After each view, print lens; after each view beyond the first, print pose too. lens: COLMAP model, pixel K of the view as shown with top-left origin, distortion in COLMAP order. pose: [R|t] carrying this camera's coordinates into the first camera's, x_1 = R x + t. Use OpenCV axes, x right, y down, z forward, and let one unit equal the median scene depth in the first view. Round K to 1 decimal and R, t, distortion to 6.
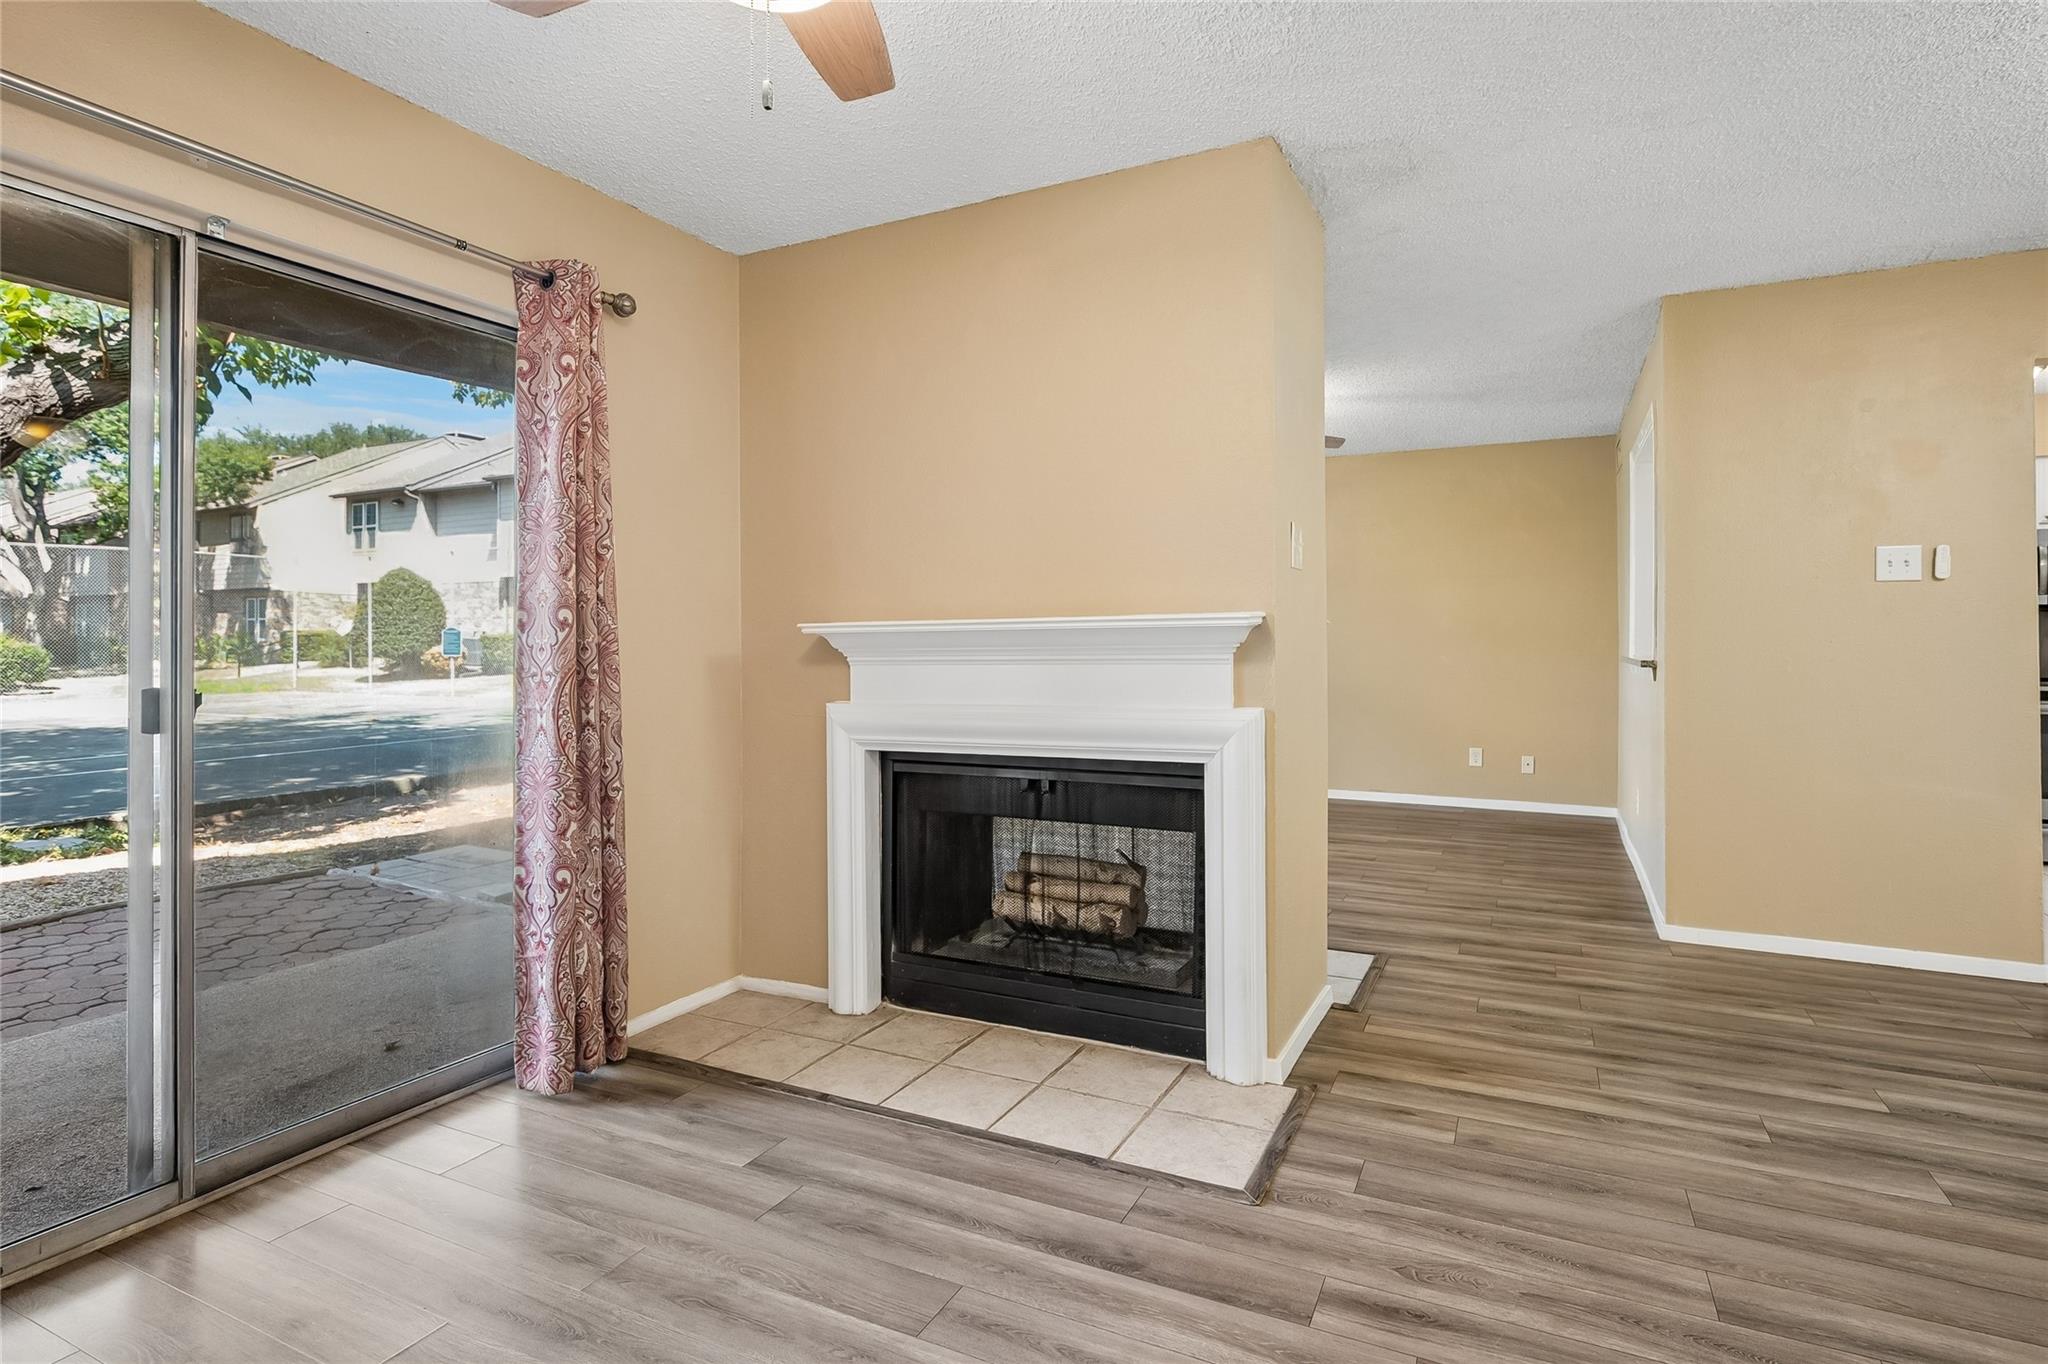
lens RADIAL K [[1046.8, 0, 1016.7], [0, 1046.8, 649.4], [0, 0, 1]] dist [-0.001928, -0.001201]
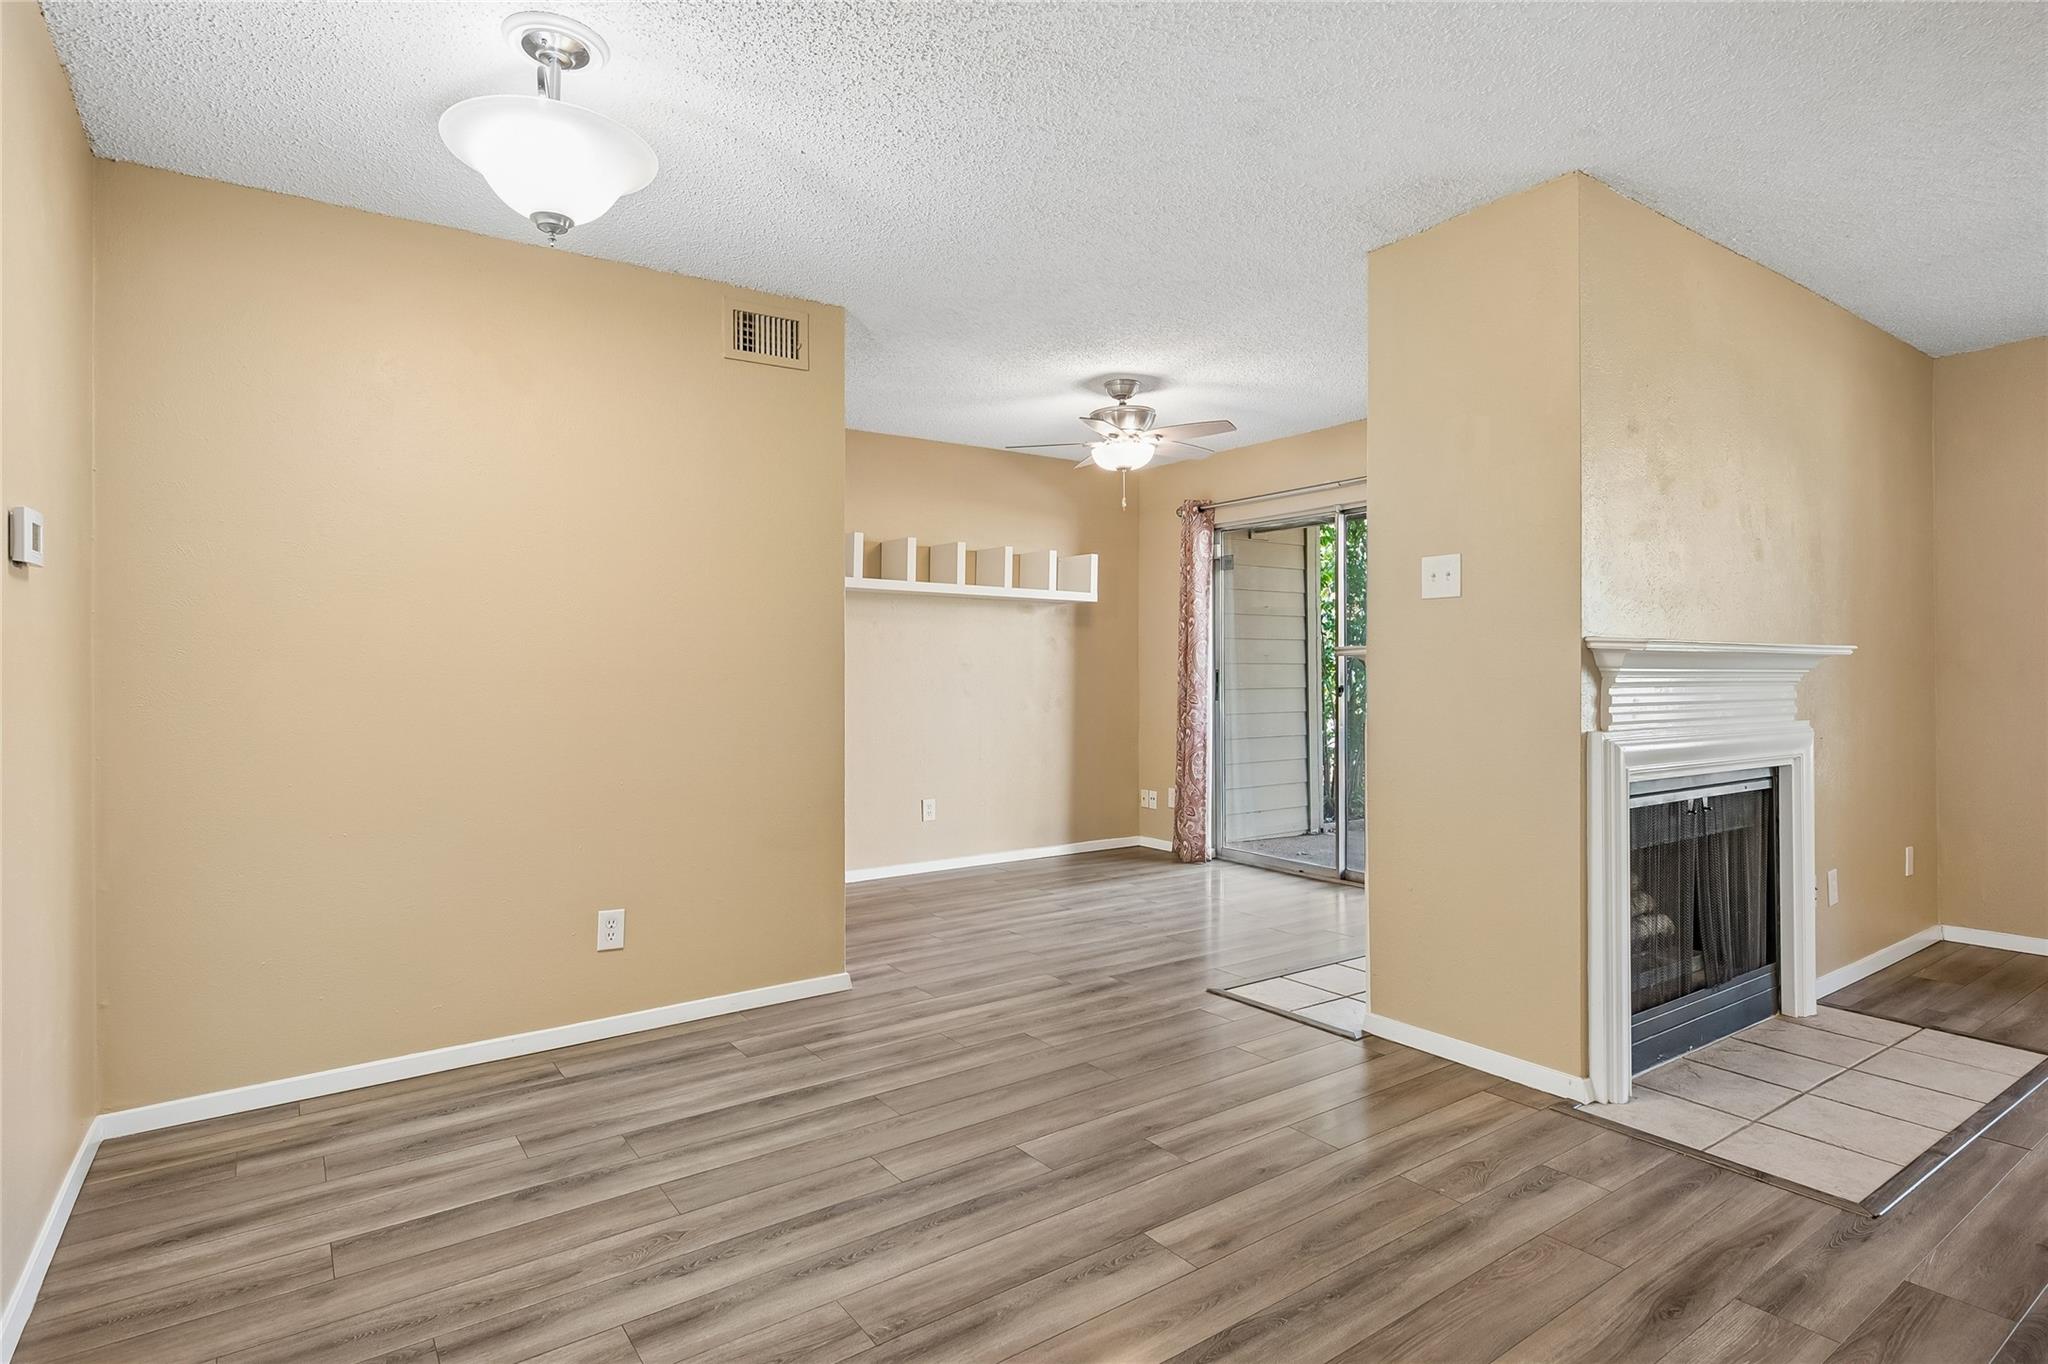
lens RADIAL K [[1046.8, 0, 1016.7], [0, 1046.8, 649.4], [0, 0, 1]] dist [-0.001928, -0.001201]
pose [[-0.472999, -0.012490, -0.880974, 1.480512], [0.002235, 0.999879, -0.015376, -0.010767], [0.881060, -0.009242, -0.472914, 1.189996]]
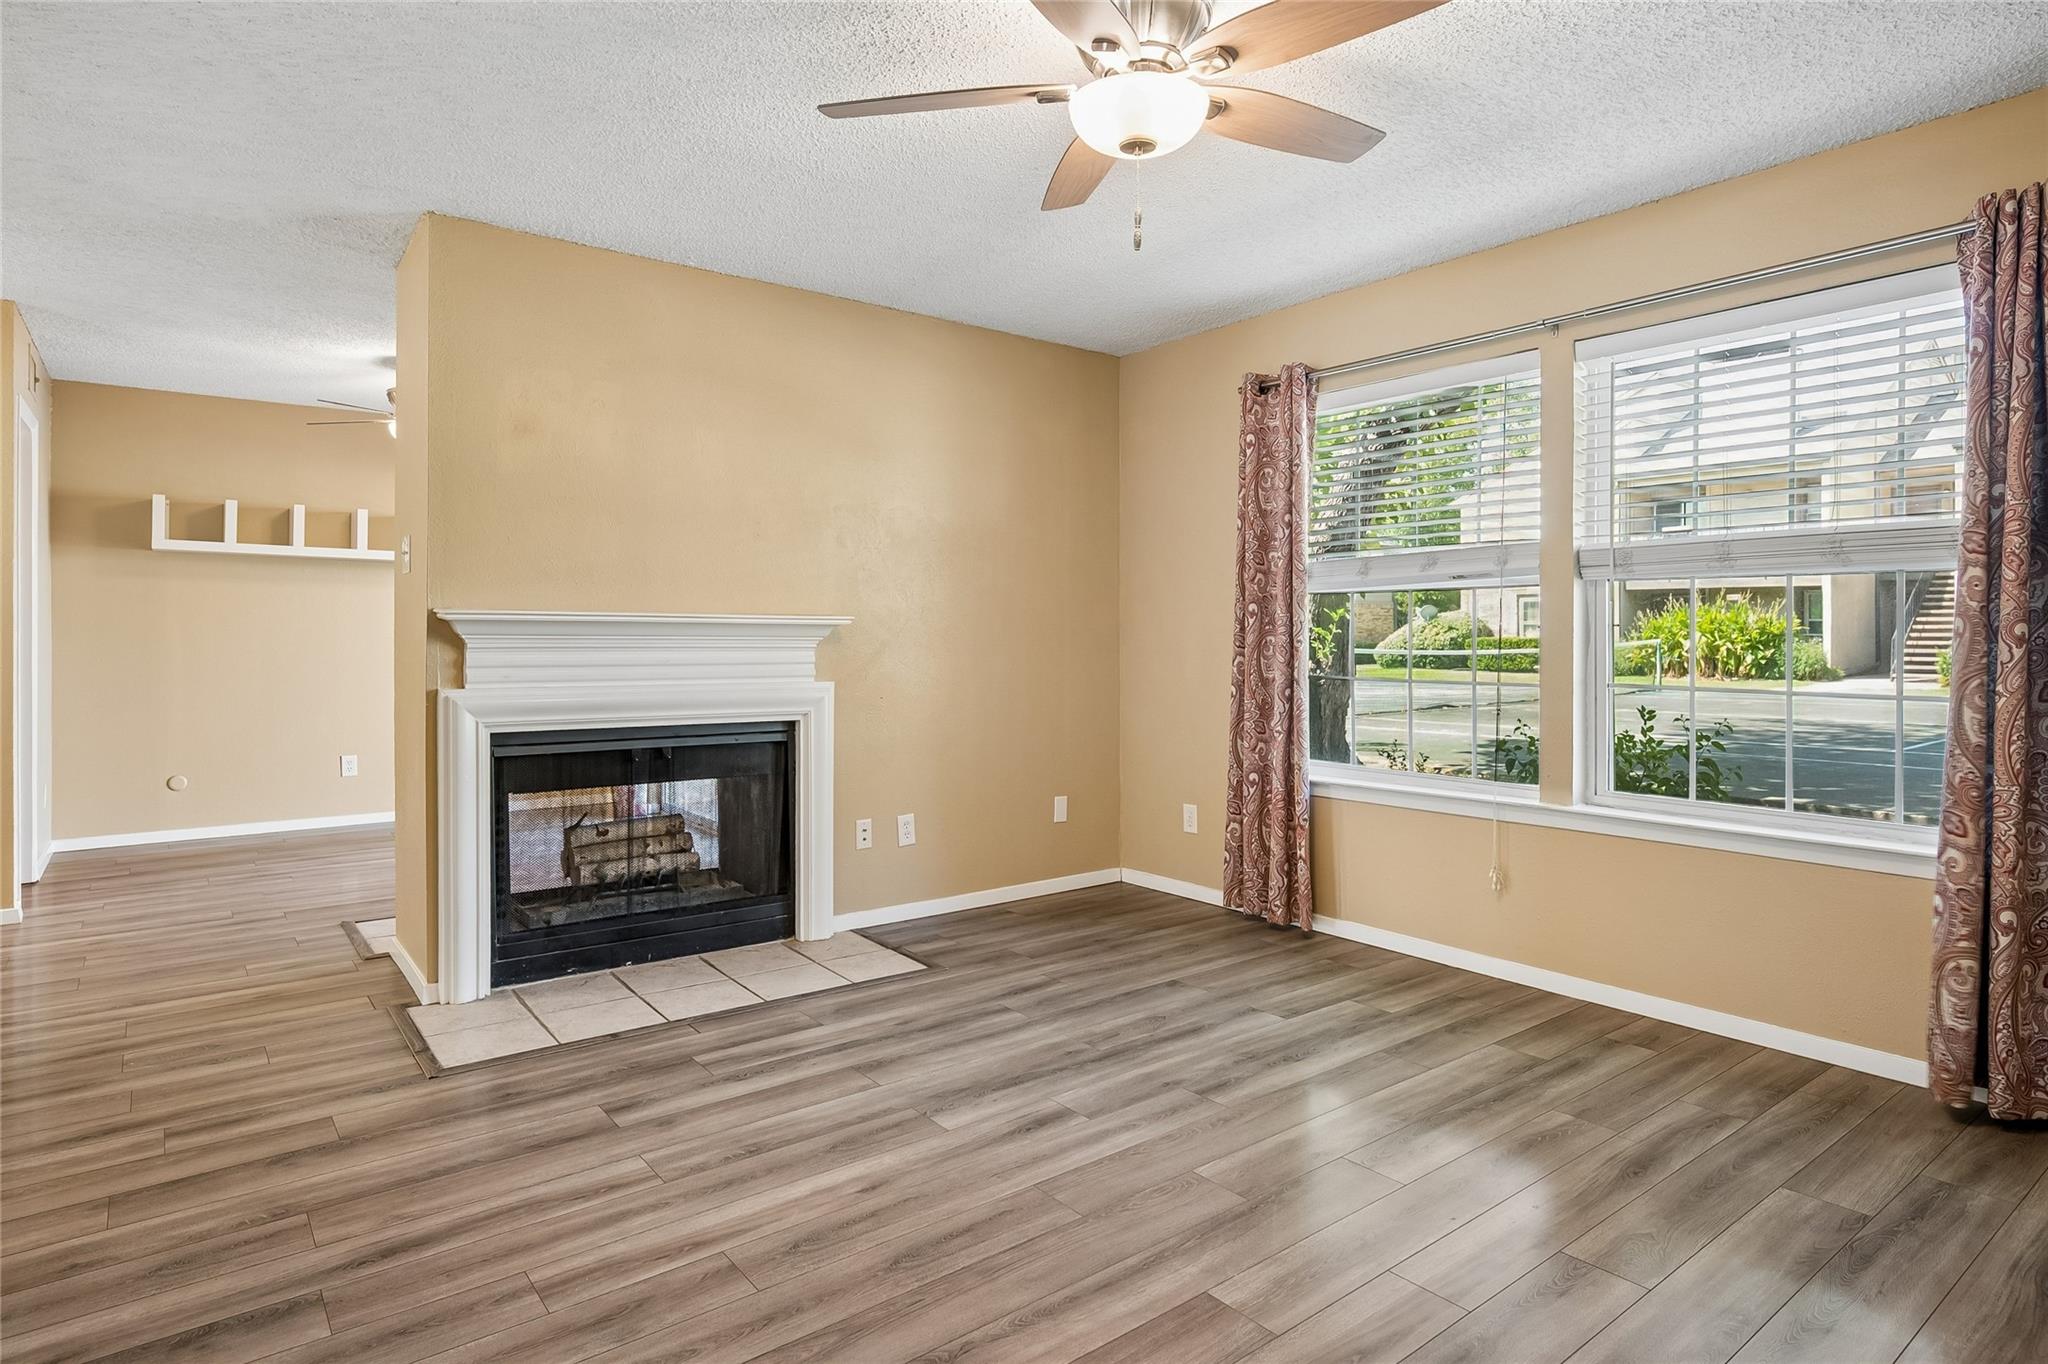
lens RADIAL K [[1107.3, 0, 996.0], [0, 1107.3, 620.4], [0, 0, 1]] dist [0.001576, -0.000230]
pose [[-0.442611, -0.005702, -0.896696, 1.180004], [-0.003879, 0.999983, -0.004444, -0.019946], [0.896705, 0.001512, -0.442625, 2.301412]]
